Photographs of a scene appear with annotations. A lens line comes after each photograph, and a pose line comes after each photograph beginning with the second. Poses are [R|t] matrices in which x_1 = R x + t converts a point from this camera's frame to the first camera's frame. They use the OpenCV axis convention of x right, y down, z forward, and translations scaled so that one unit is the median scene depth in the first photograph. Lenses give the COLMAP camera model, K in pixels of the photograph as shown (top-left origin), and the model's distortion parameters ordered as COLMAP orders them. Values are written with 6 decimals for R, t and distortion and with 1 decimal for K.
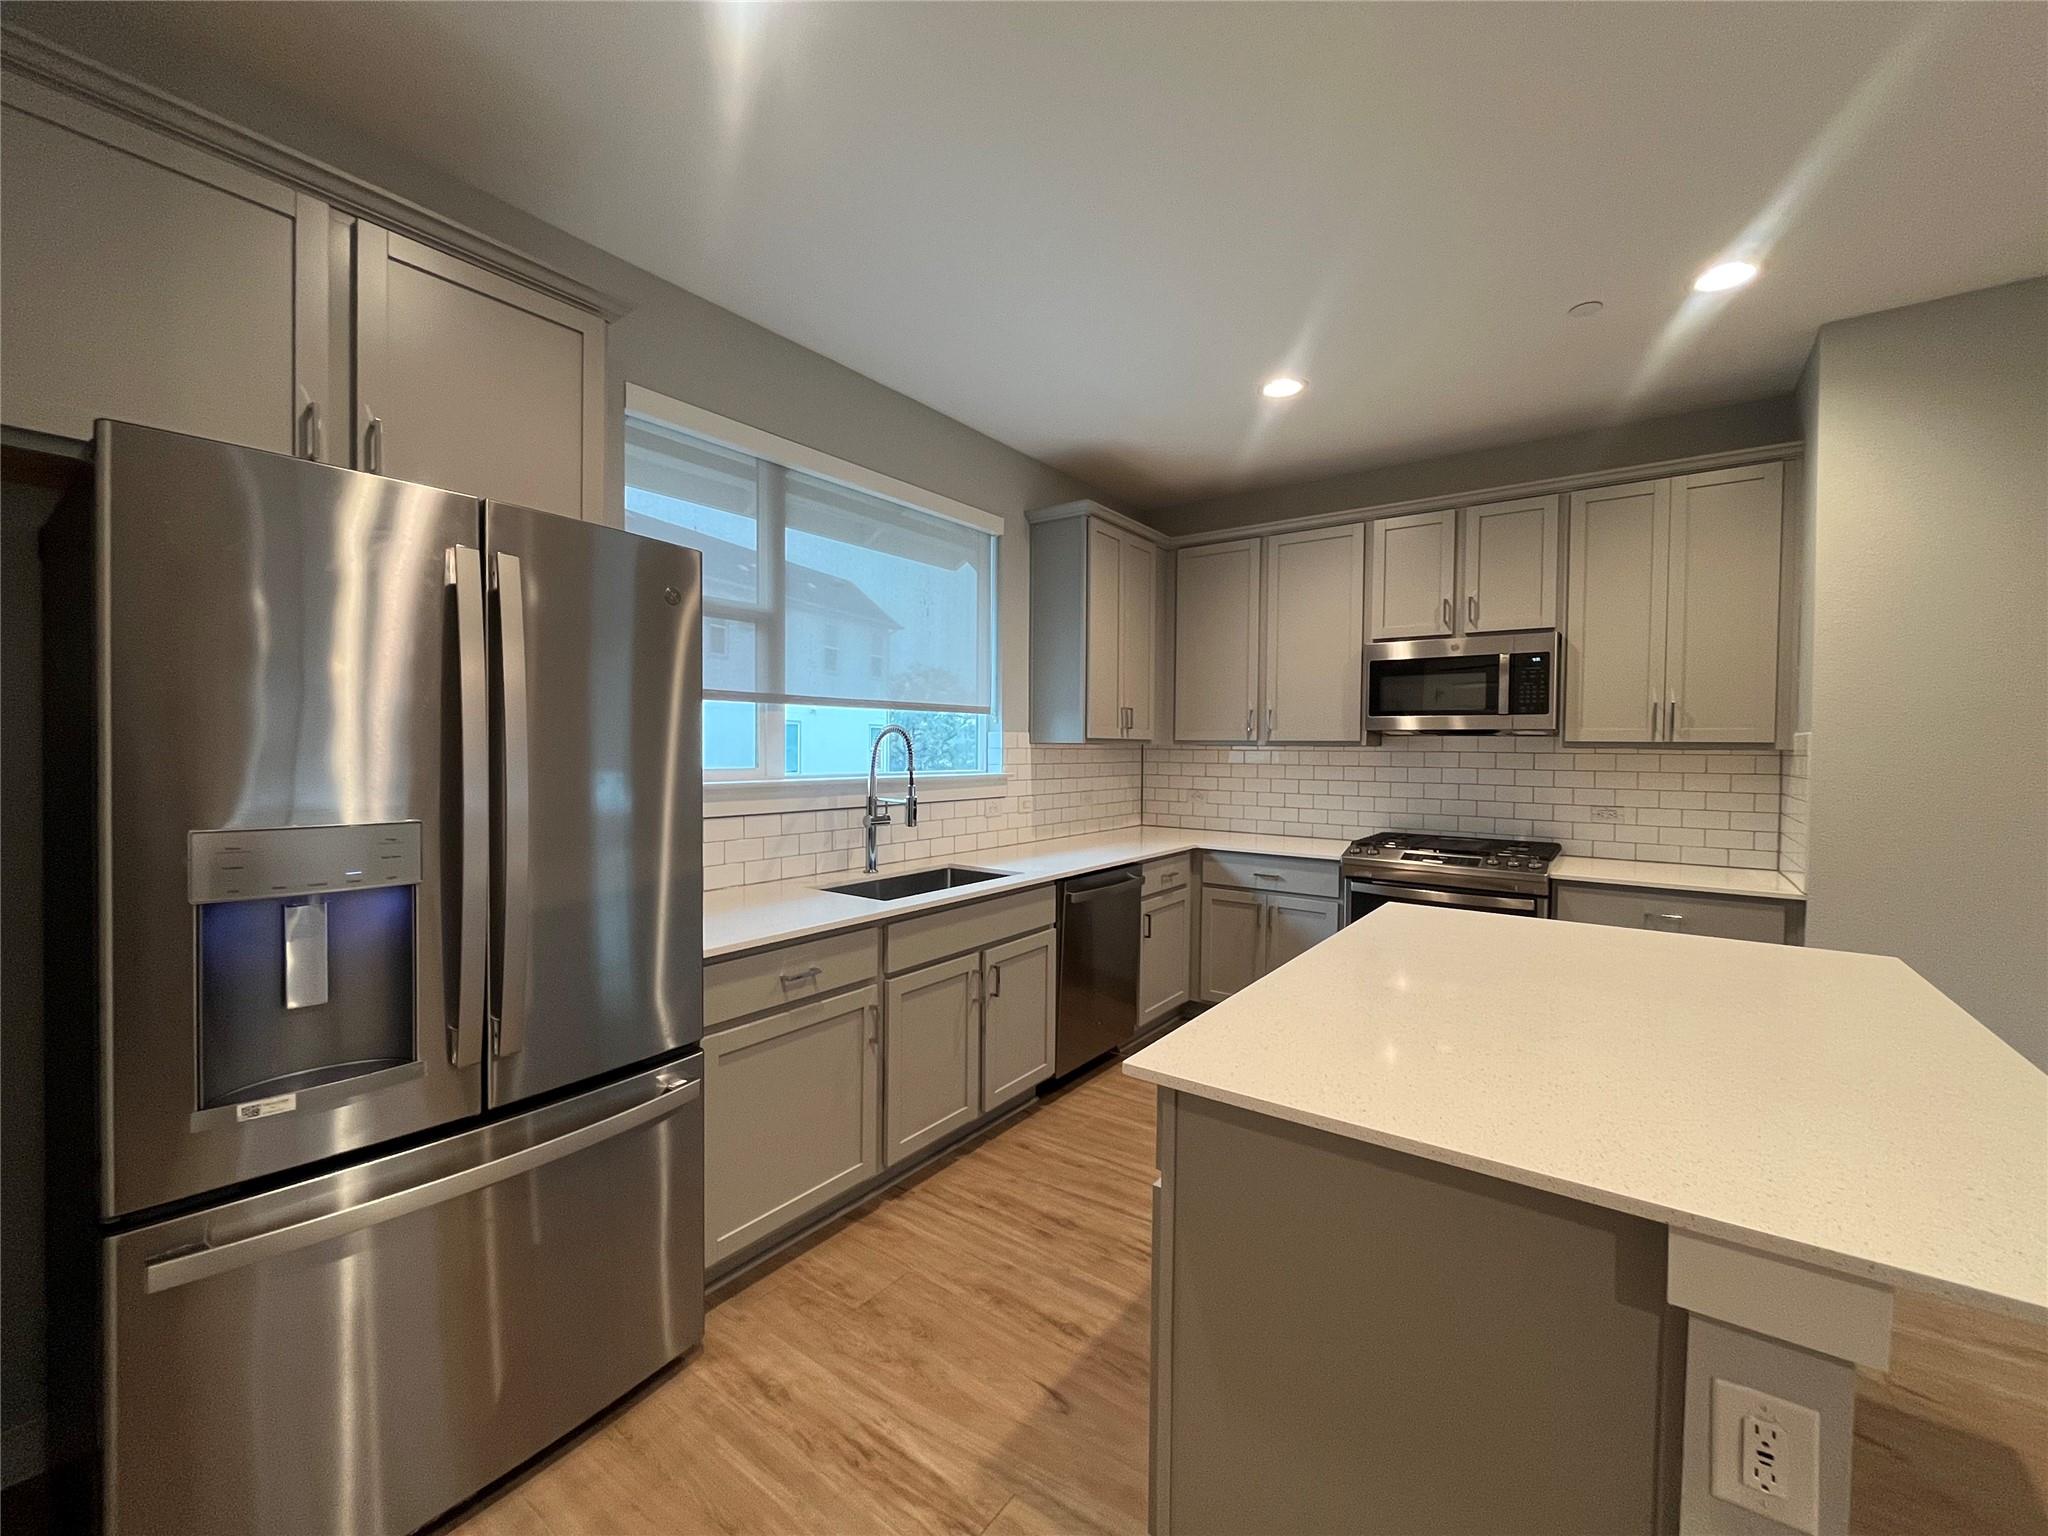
lens RADIAL K [[833.7, 0, 1030.3], [0, 833.7, 757.0], [0, 0, 1]] dist [0.008394, -0.000875]
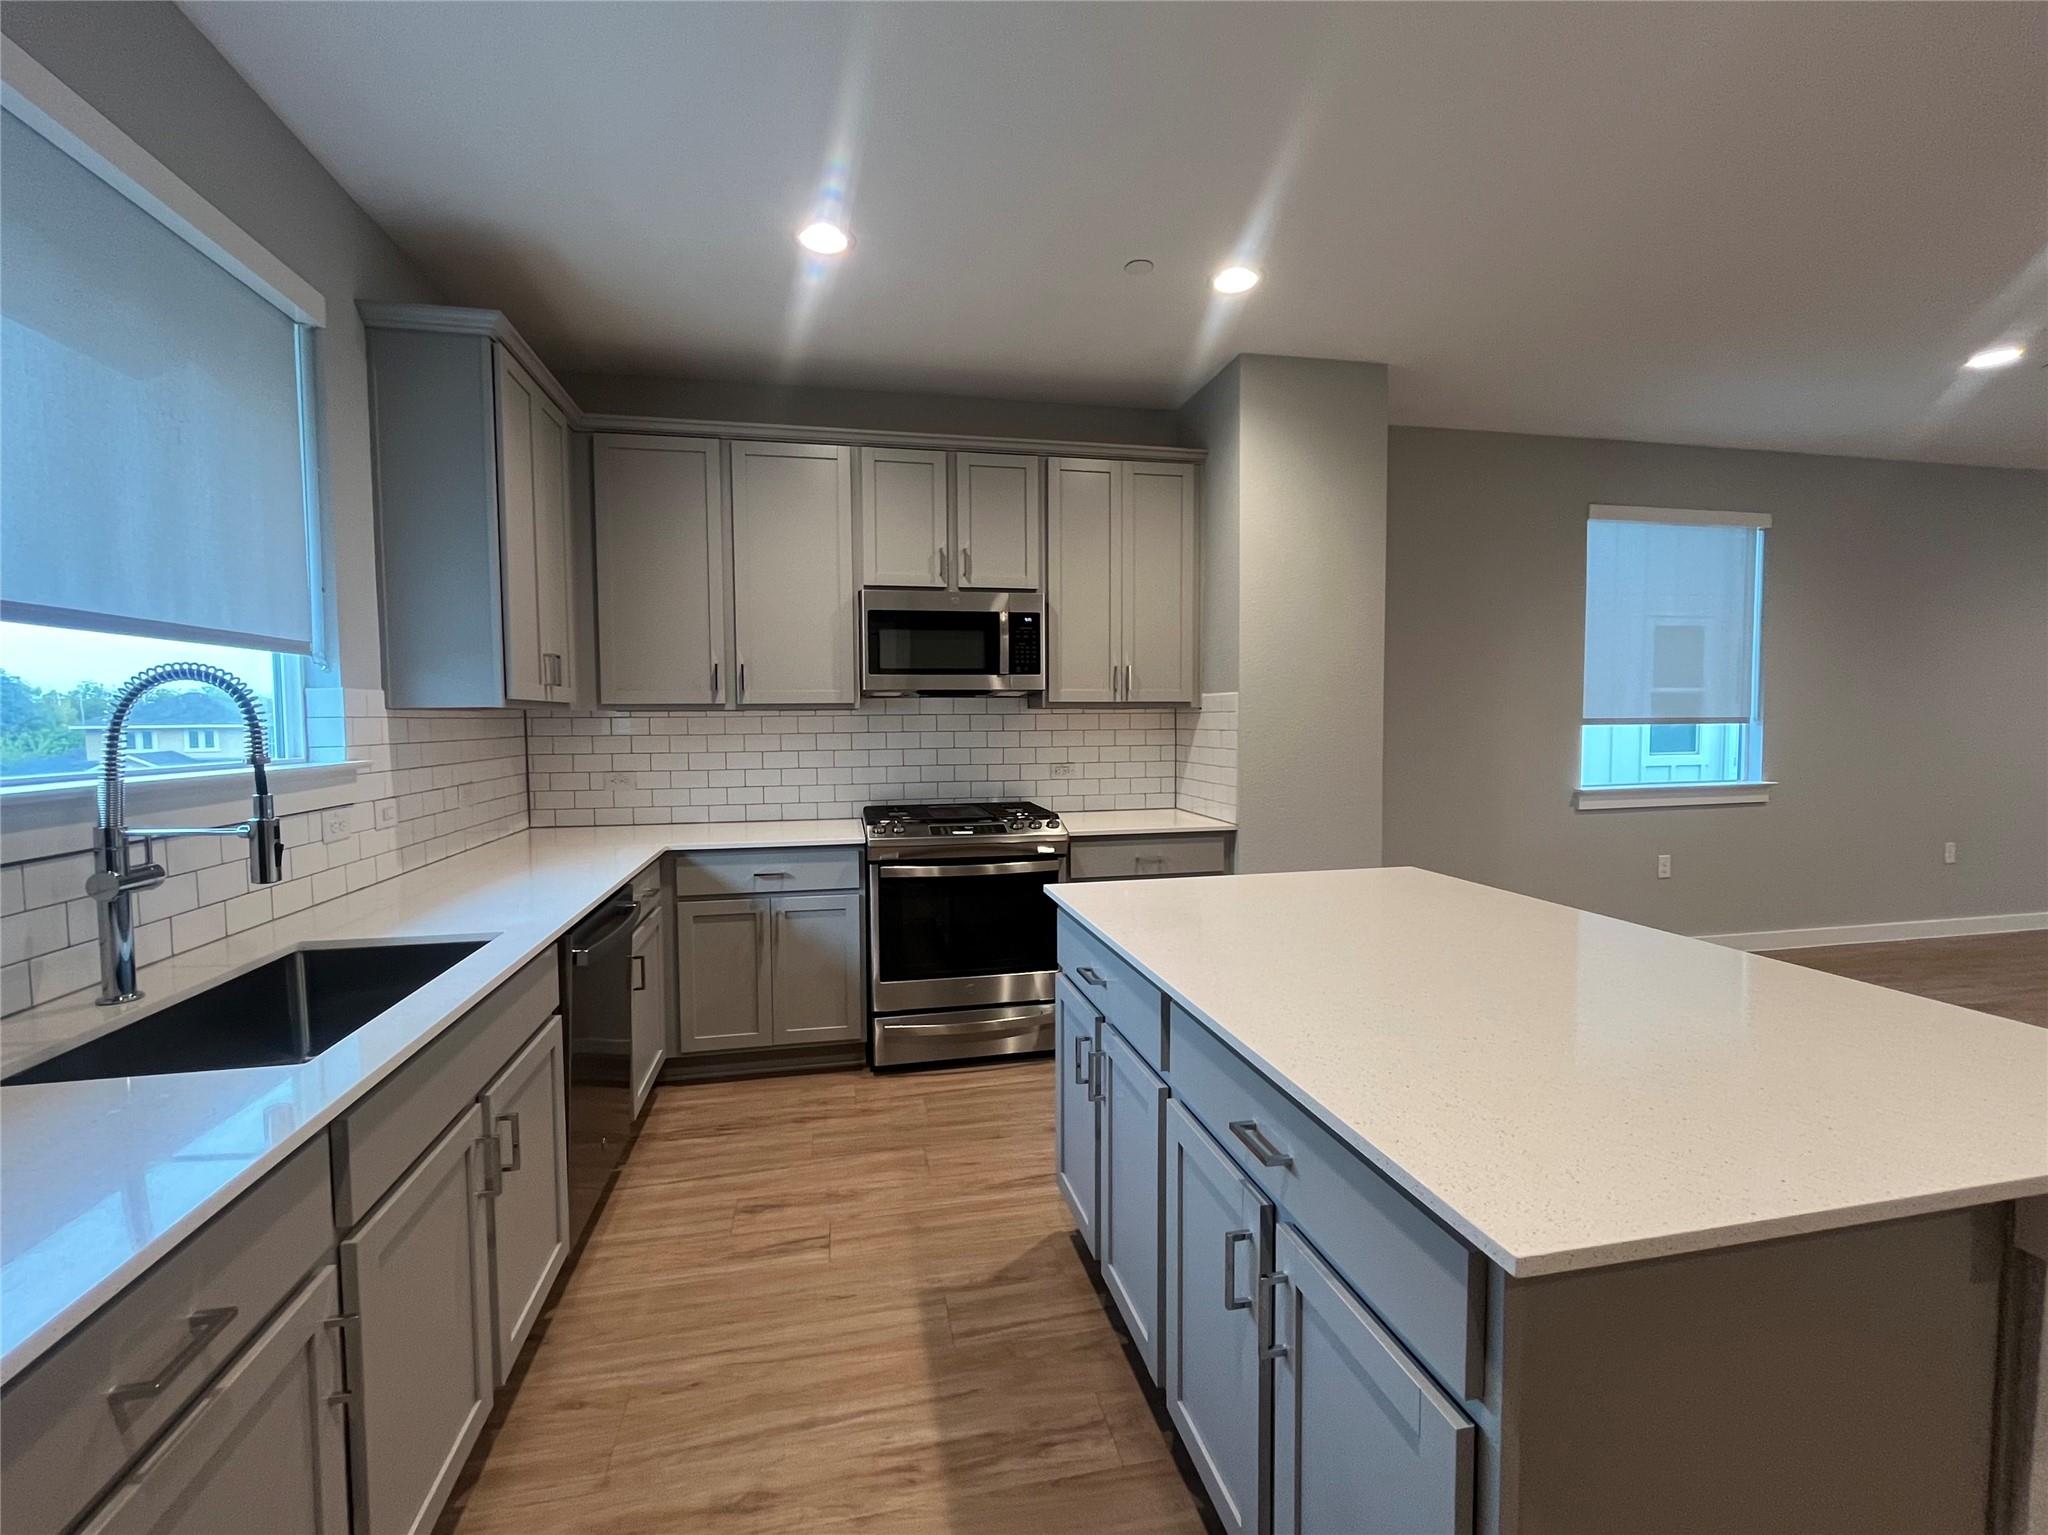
lens RADIAL K [[871.8, 0, 1008.9], [0, 871.8, 759.7], [0, 0, 1]] dist [-0.002130, 0.001183]
pose [[0.675697, -0.048938, 0.735553, -0.173660], [0.024328, 0.998731, 0.044100, 0.003593], [-0.736778, -0.011904, 0.676030, 0.295429]]
